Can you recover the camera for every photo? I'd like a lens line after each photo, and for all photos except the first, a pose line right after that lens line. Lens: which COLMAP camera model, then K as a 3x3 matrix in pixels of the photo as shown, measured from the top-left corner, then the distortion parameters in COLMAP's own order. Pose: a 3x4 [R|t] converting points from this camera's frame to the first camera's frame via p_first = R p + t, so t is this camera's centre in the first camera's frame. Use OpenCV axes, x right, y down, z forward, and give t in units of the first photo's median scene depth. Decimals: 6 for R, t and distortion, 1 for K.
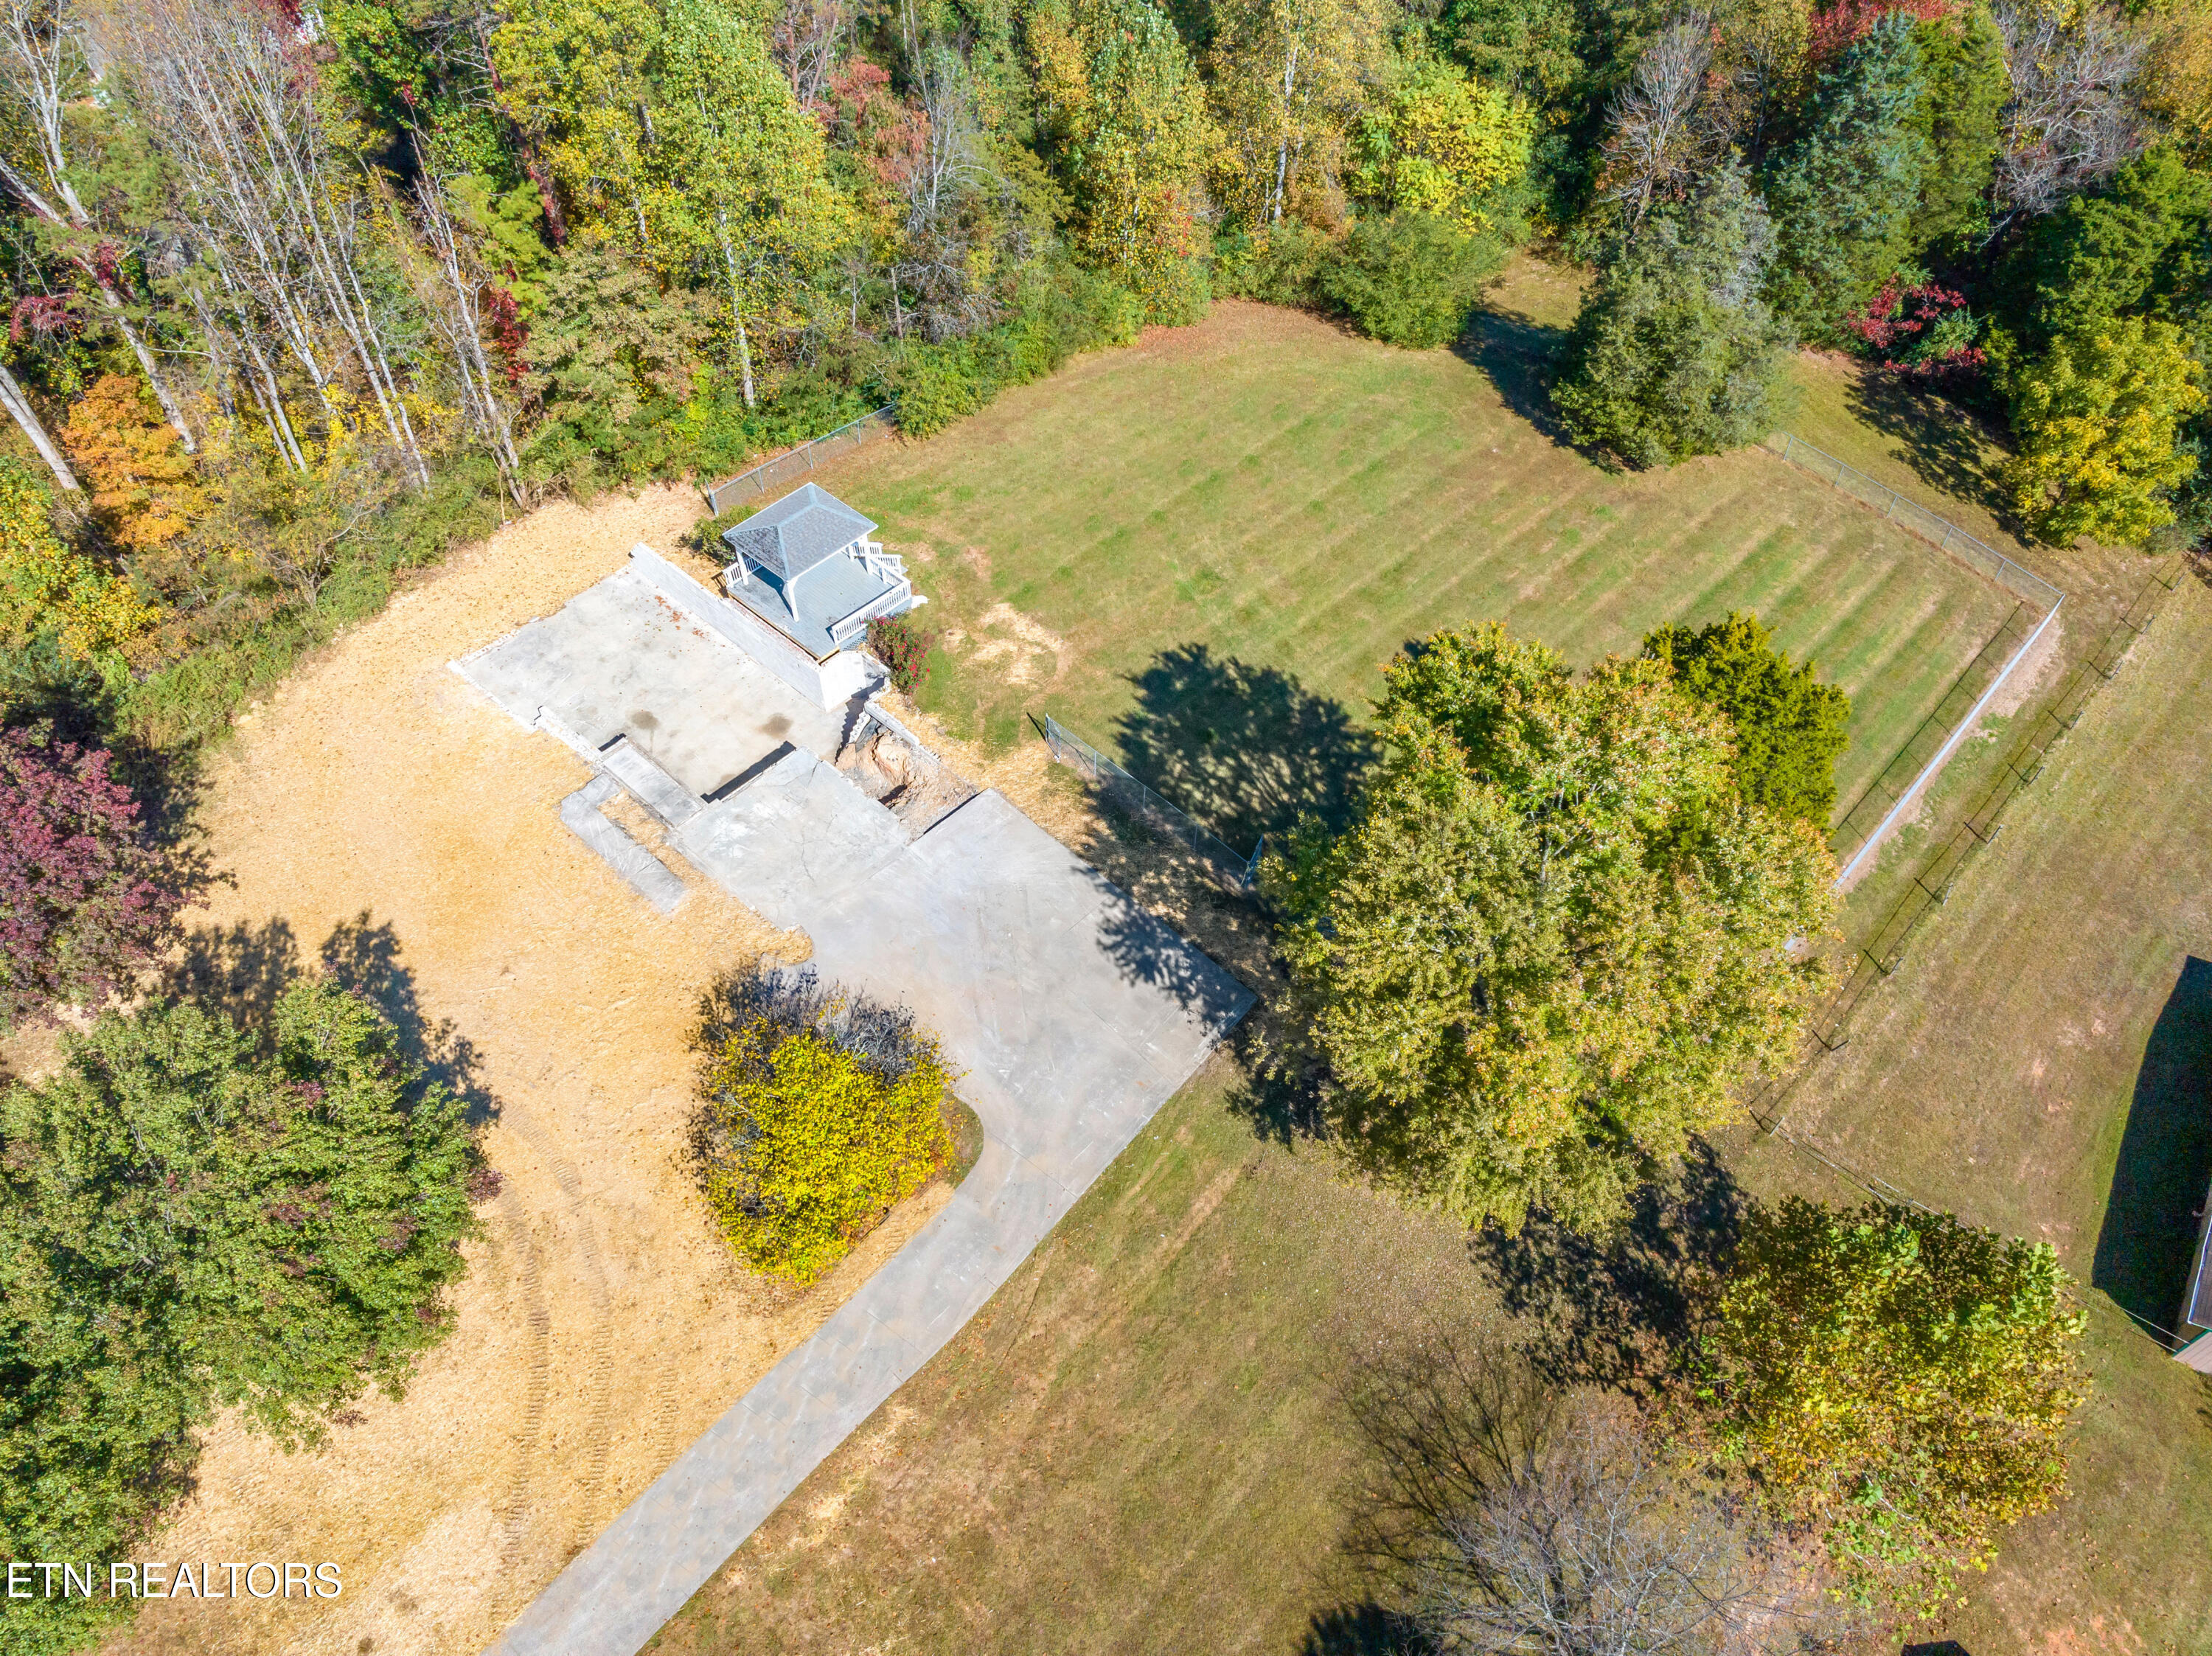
lens RADIAL K [[1556.7, 0, 1116.4], [0, 1556.7, 817.5], [0, 0, 1]] dist [-0.039547, 0.001600]
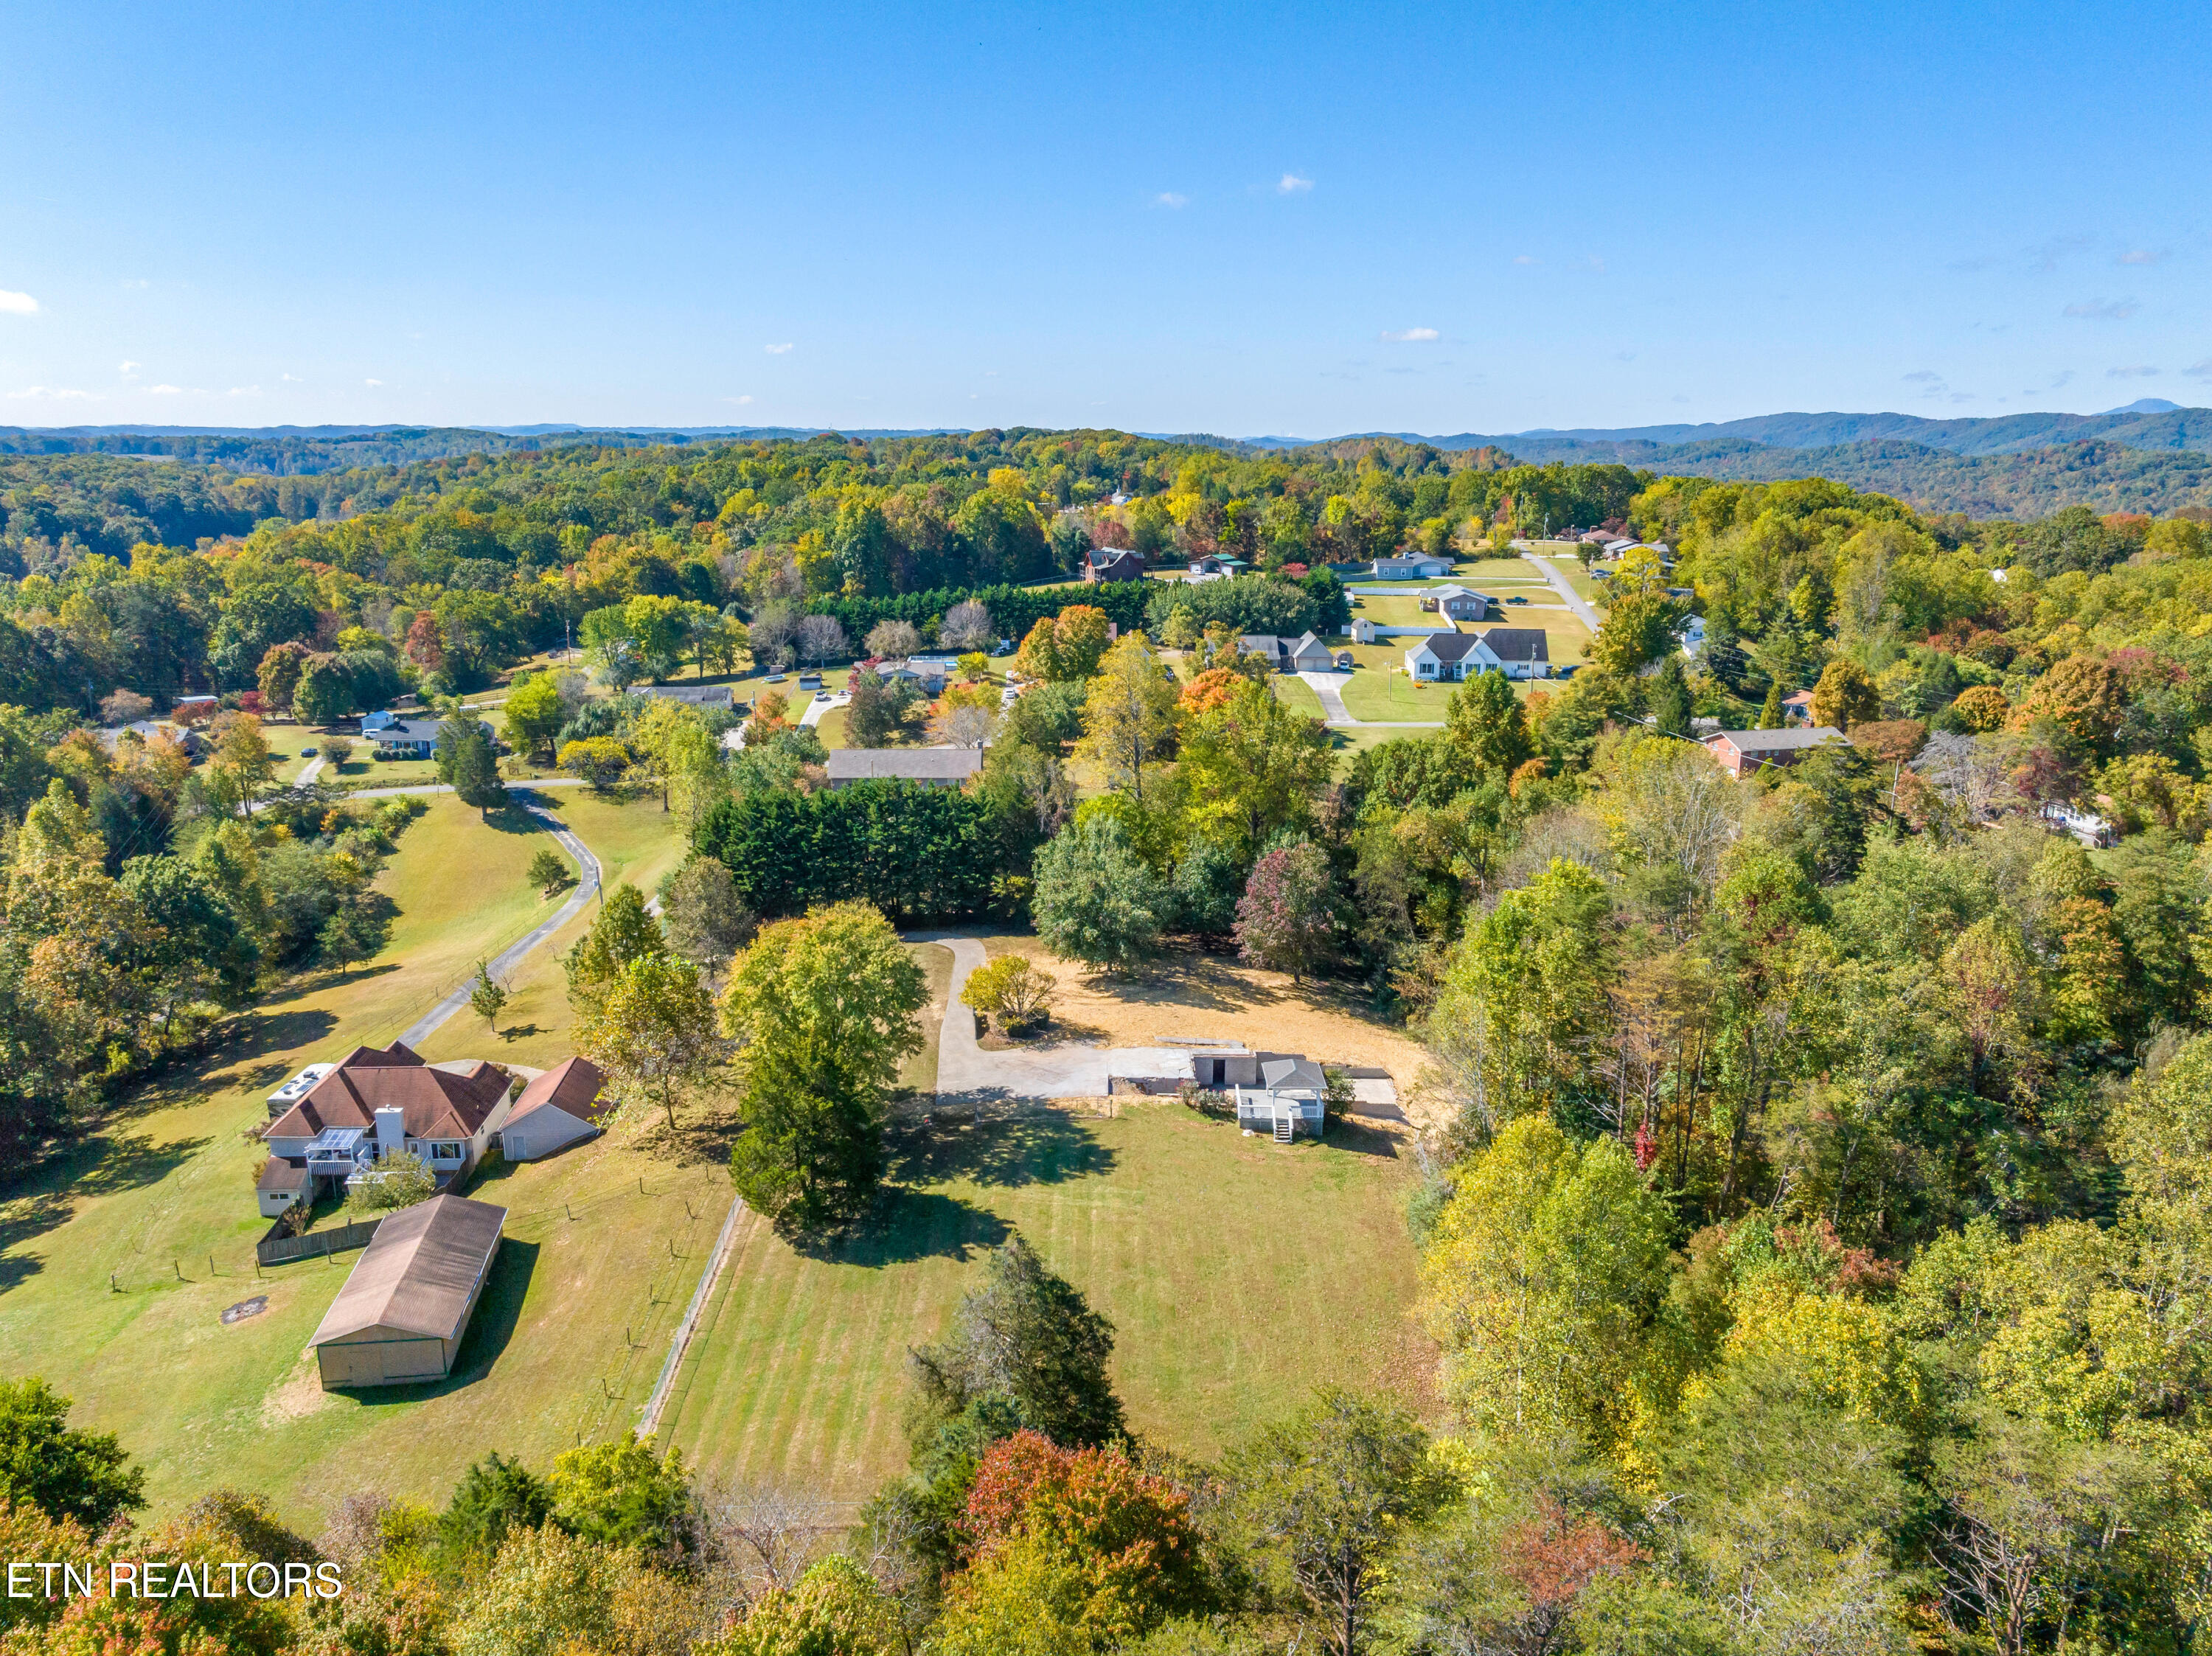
lens RADIAL K [[1556.7, 0, 1106.7], [0, 1556.7, 869.6], [0, 0, 1]] dist [-0.039547, 0.001600]
pose [[-0.736046, 0.175446, -0.653801, 1.227488], [-0.518296, 0.475211, 0.711017, -1.643314], [0.435438, 0.862203, -0.258844, 1.297643]]
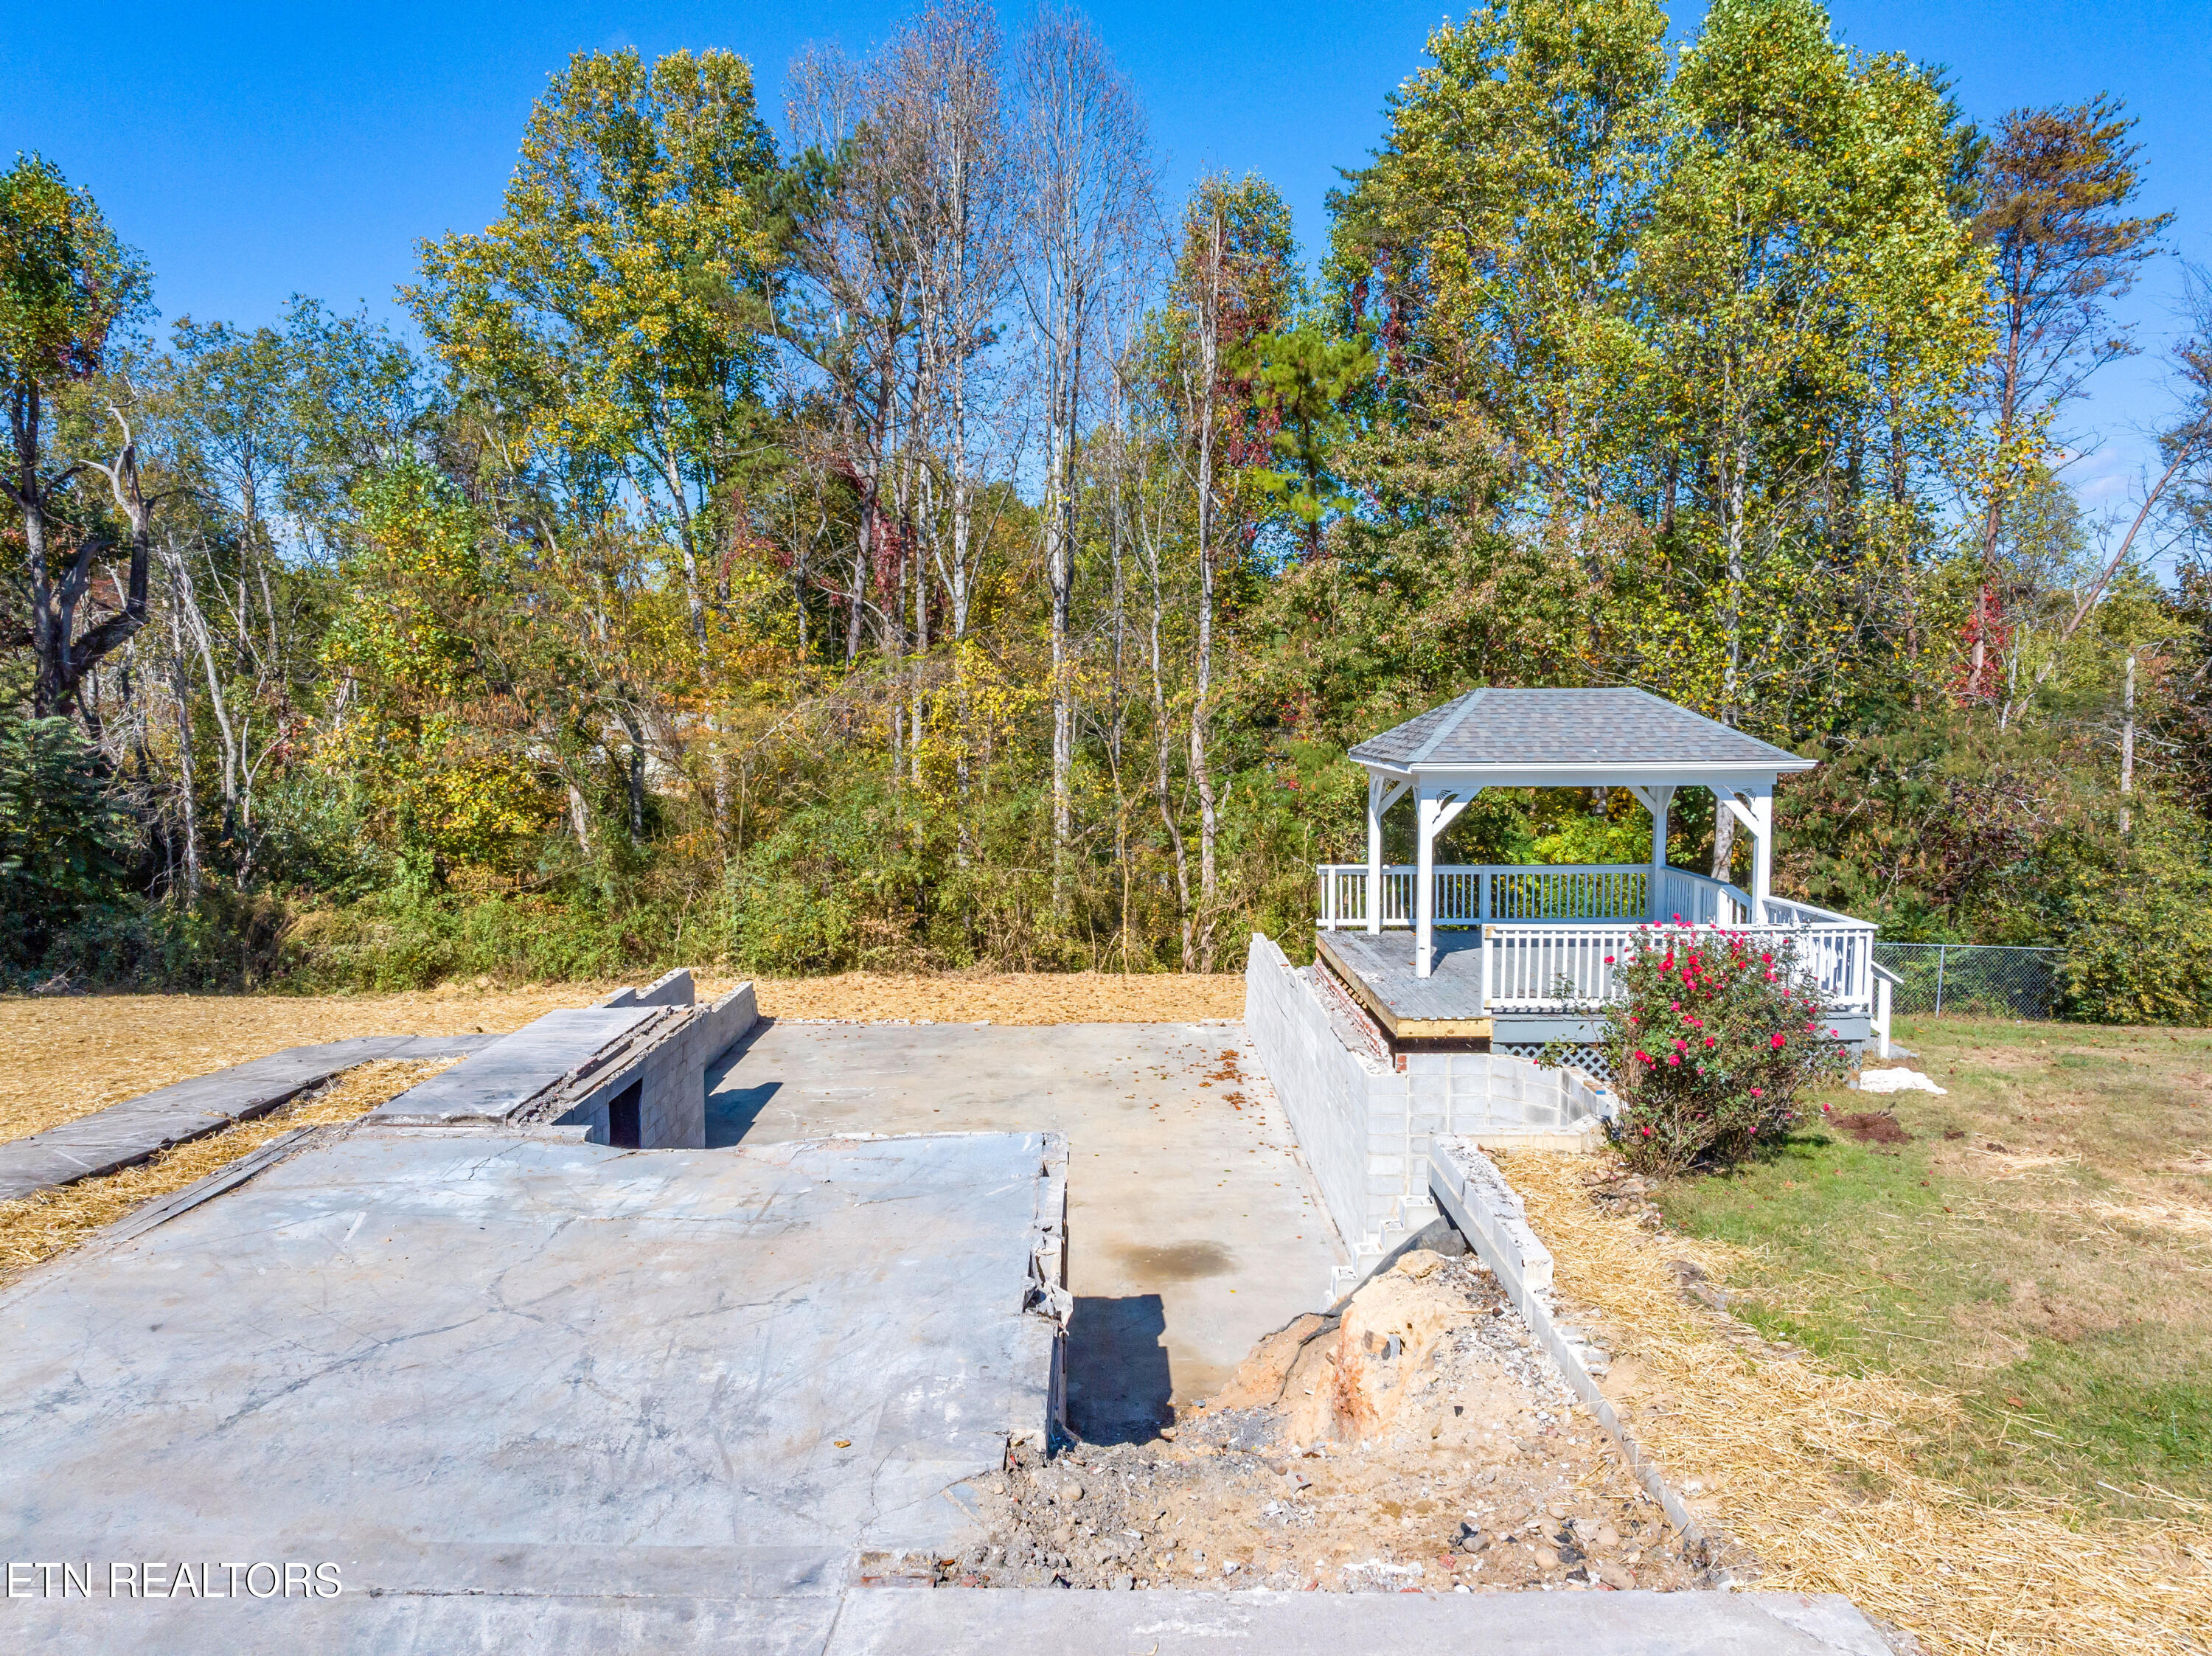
lens RADIAL K [[1556.7, 0, 1100.5], [0, 1556.7, 825.9], [0, 0, 1]] dist [-0.039547, 0.001600]
pose [[0.679122, 0.053366, -0.732083, -0.042472], [-0.553919, 0.691672, -0.463426, 0.021475], [0.481630, 0.720237, 0.499290, 0.902480]]
